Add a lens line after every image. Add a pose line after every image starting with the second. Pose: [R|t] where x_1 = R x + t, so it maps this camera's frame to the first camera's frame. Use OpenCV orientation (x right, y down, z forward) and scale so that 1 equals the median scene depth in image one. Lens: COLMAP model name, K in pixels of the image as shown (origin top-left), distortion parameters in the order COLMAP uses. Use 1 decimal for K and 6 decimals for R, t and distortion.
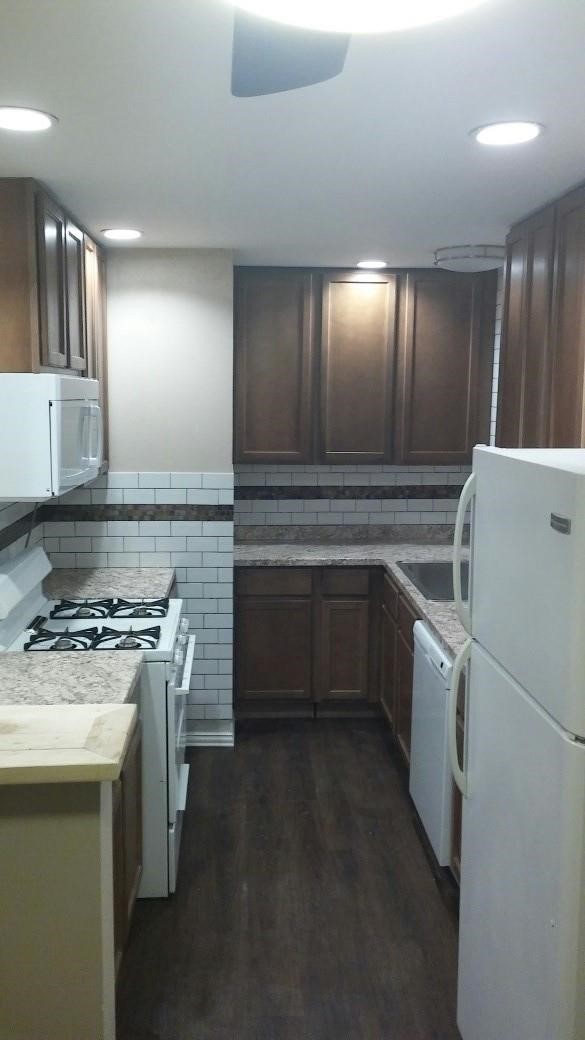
lens RADIAL K [[879.3, 0, 283.4], [0, 879.3, 506.7], [0, 0, 1]] dist [0.085040, -0.088094]
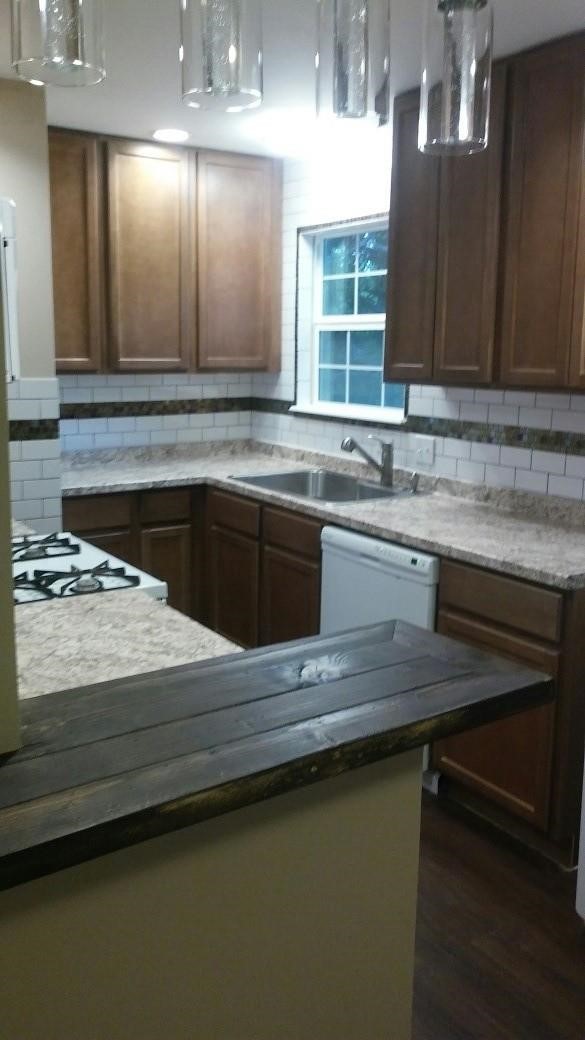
lens RADIAL K [[879.3, 0, 283.4], [0, 879.3, 506.7], [0, 0, 1]] dist [0.085040, -0.088094]
pose [[0.860579, -0.090969, 0.501127, -0.269718], [0.063833, 0.995426, 0.071079, 0.031083], [-0.505300, -0.029180, 0.862450, 0.183557]]
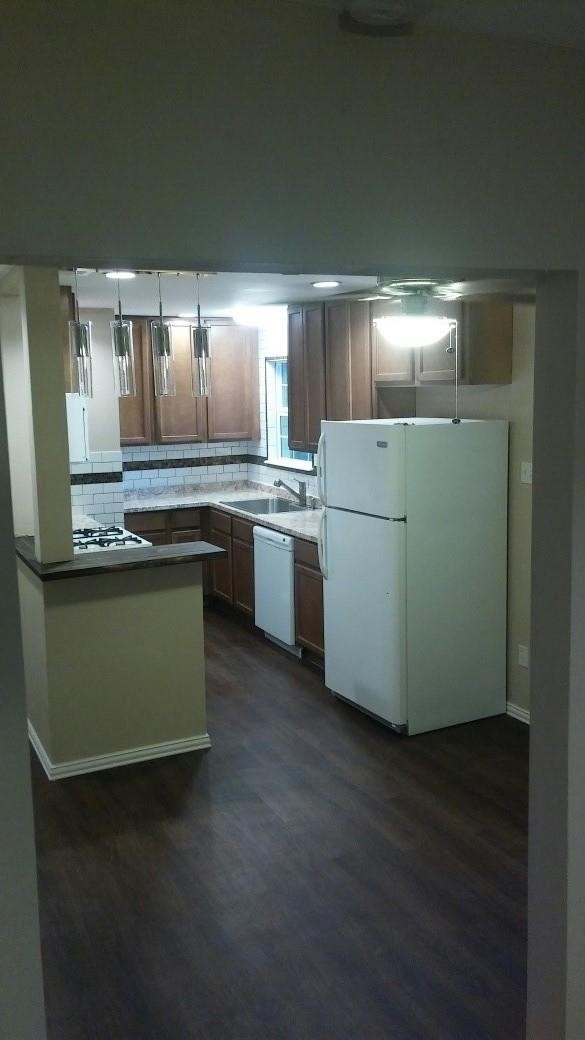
lens RADIAL K [[879.3, 0, 283.4], [0, 879.3, 506.7], [0, 0, 1]] dist [0.085040, -0.088094]
pose [[0.920632, -0.077051, 0.382754, -0.366156], [0.075799, 0.996954, 0.018377, 0.048725], [-0.383004, 0.012094, 0.923668, -0.506284]]
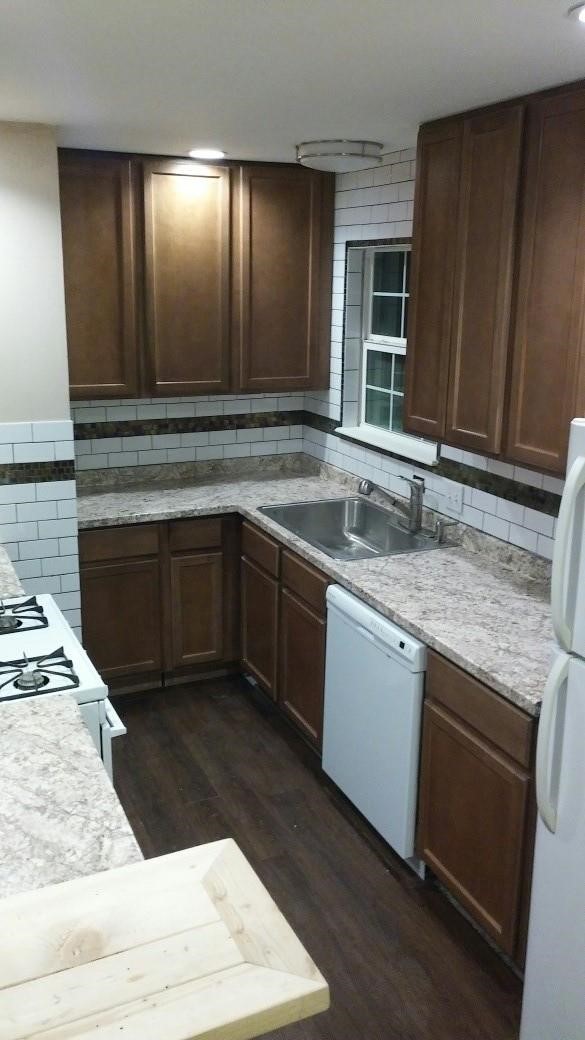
lens RADIAL K [[879.3, 0, 283.4], [0, 879.3, 506.7], [0, 0, 1]] dist [0.085040, -0.088094]
pose [[0.931242, -0.089415, 0.353260, -0.154796], [0.044693, 0.990135, 0.132800, -0.053622], [-0.361650, -0.107881, 0.926051, 0.165822]]
